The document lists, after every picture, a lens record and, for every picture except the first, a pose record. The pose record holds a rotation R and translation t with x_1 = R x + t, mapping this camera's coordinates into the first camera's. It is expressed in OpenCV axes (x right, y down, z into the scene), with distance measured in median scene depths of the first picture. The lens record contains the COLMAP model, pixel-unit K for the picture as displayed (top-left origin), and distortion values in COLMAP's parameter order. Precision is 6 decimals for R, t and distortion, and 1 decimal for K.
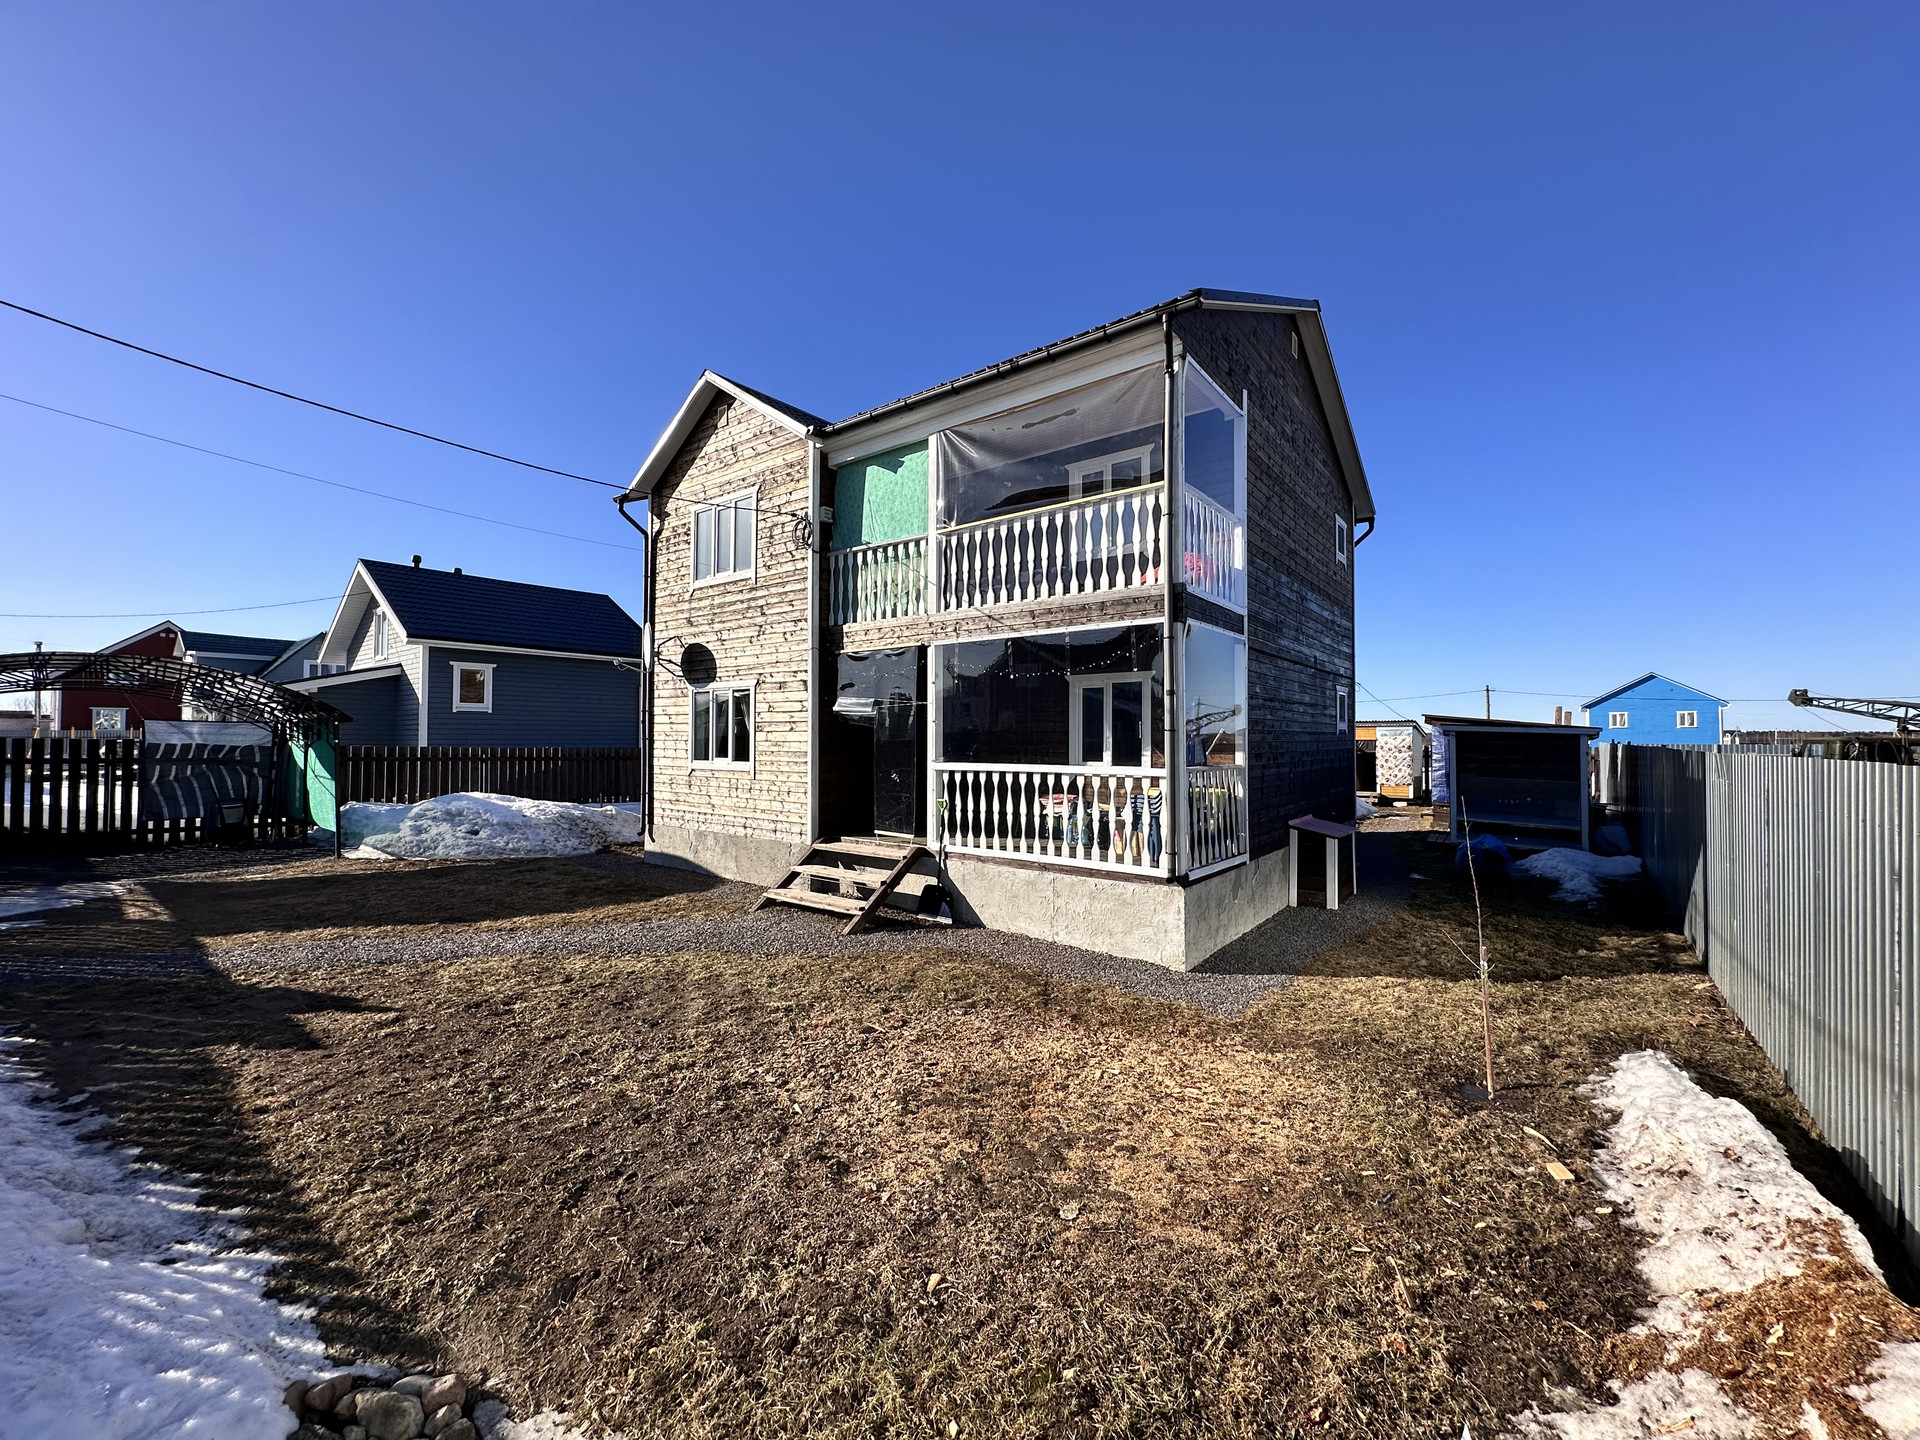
lens RADIAL K [[767.3, 0, 965.4], [0, 767.3, 721.7], [0, 0, 1]] dist [-0.000259, 0.000307]
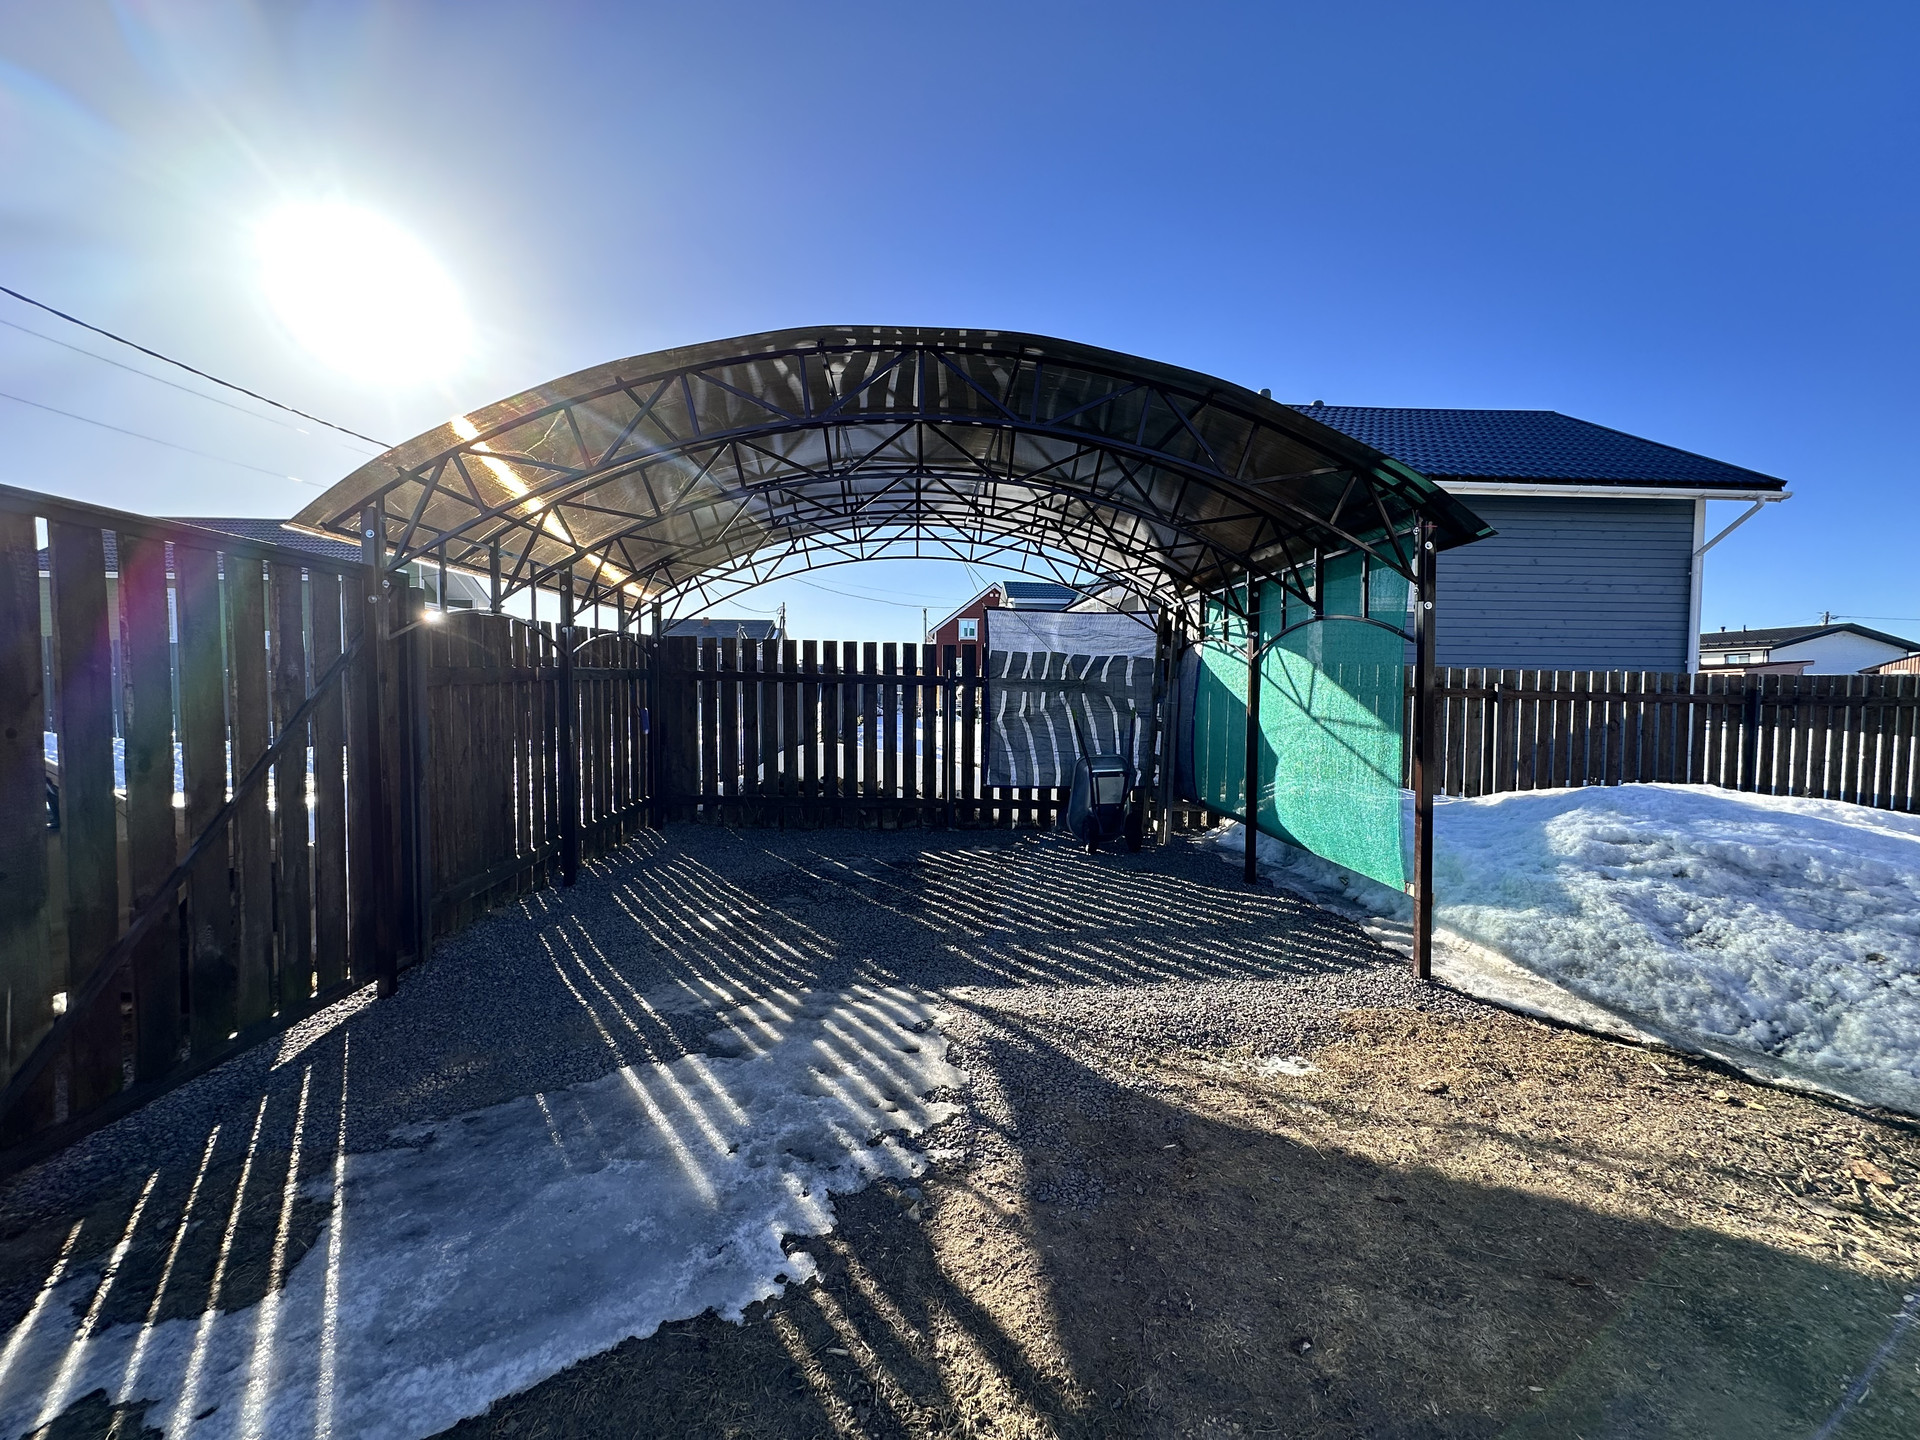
lens RADIAL K [[767.3, 0, 960.0], [0, 767.3, 716.0], [0, 0, 1]] dist [-0.000259, 0.000307]
pose [[0.662579, 0.030645, -0.748365, -0.489063], [0.008879, 0.998771, 0.048761, 0.036235], [0.748939, -0.038952, 0.661493, 0.451840]]
